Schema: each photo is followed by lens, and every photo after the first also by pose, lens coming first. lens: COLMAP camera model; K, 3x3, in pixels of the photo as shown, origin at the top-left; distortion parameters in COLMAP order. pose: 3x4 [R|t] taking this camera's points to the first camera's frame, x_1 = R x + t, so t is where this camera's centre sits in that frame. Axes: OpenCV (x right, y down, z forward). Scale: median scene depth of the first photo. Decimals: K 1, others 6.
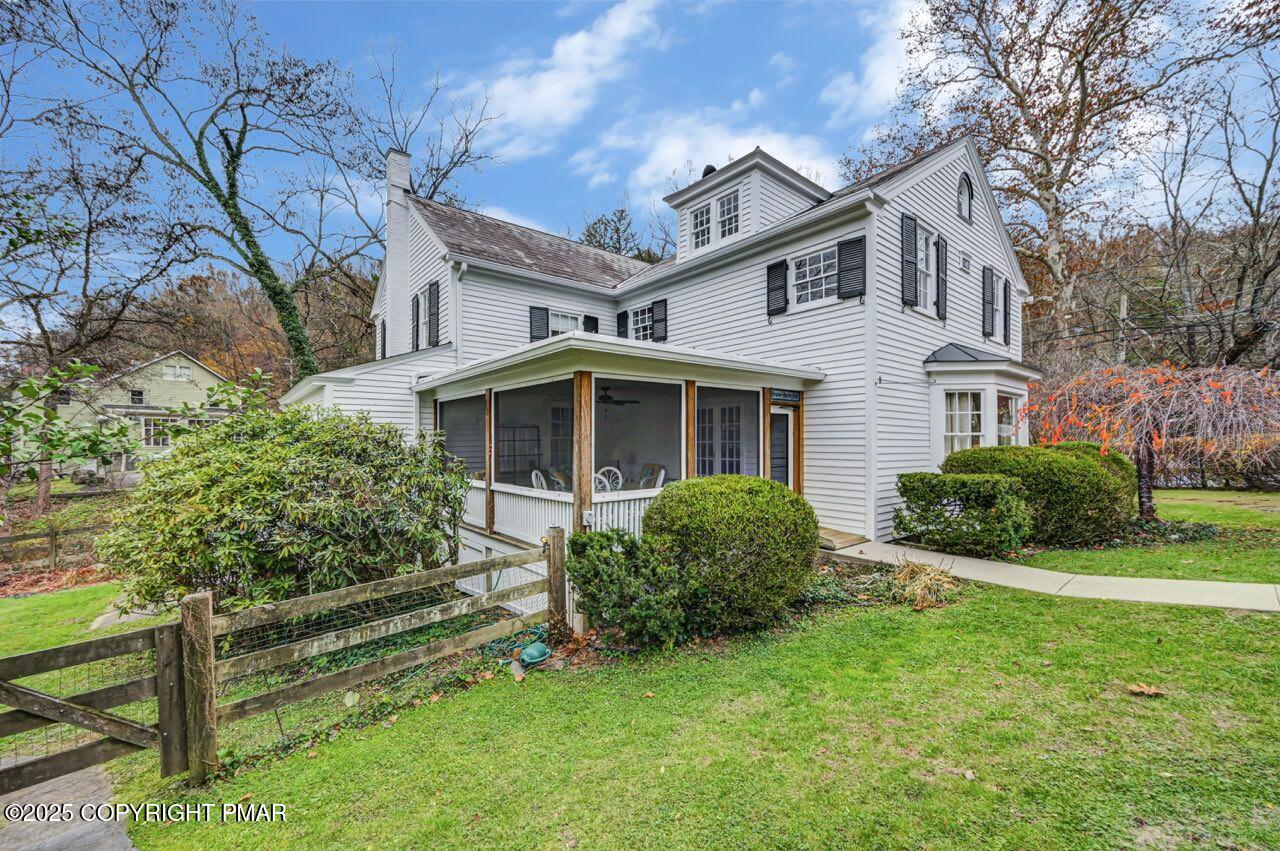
lens RADIAL K [[510.5, 0, 641.3], [0, 510.5, 434.8], [0, 0, 1]] dist [-0.000568, 0.000356]
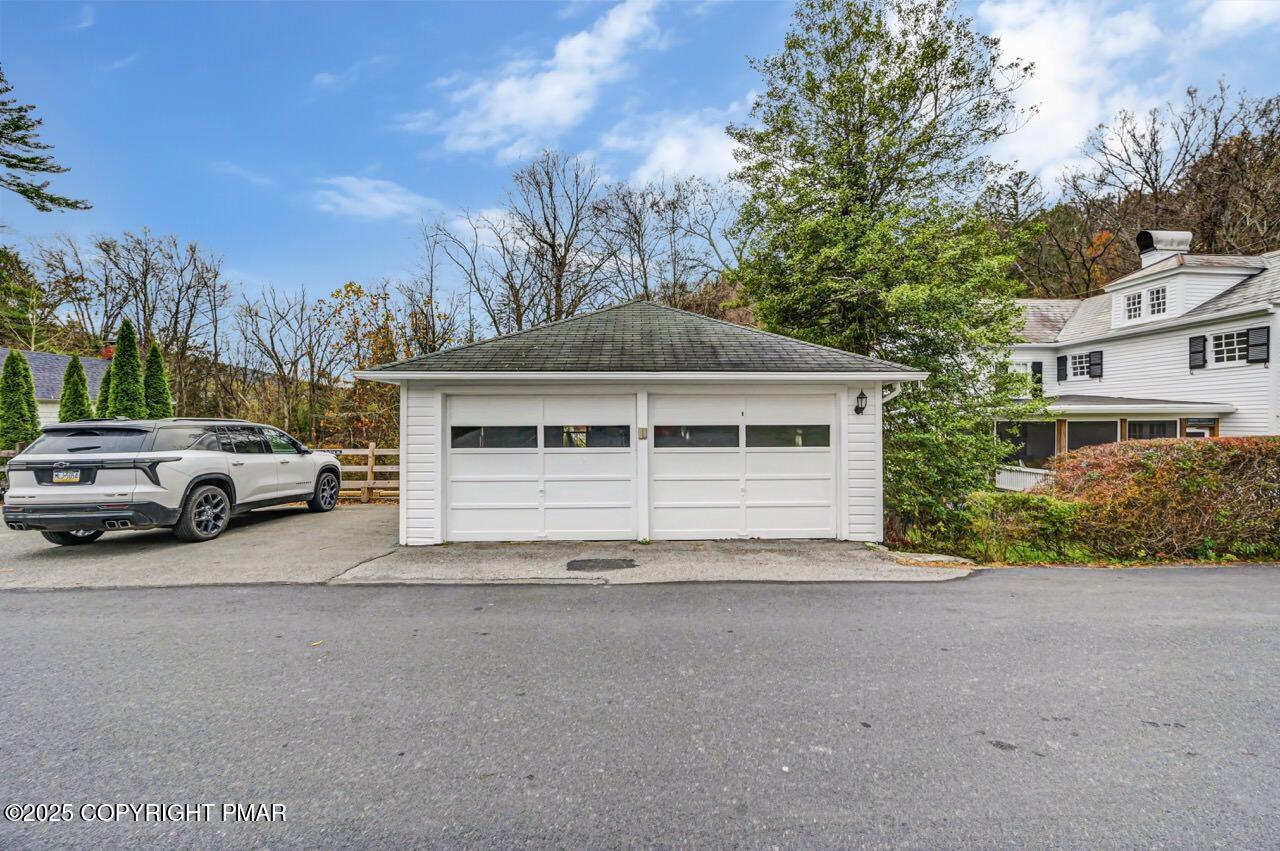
lens RADIAL K [[510.5, 0, 640.4], [0, 510.5, 421.8], [0, 0, 1]] dist [-0.000568, 0.000356]
pose [[0.788748, 0.002520, -0.614711, -0.115040], [0.003208, 0.999961, 0.008215, -0.077972], [0.614708, -0.008451, 0.788709, -1.200210]]
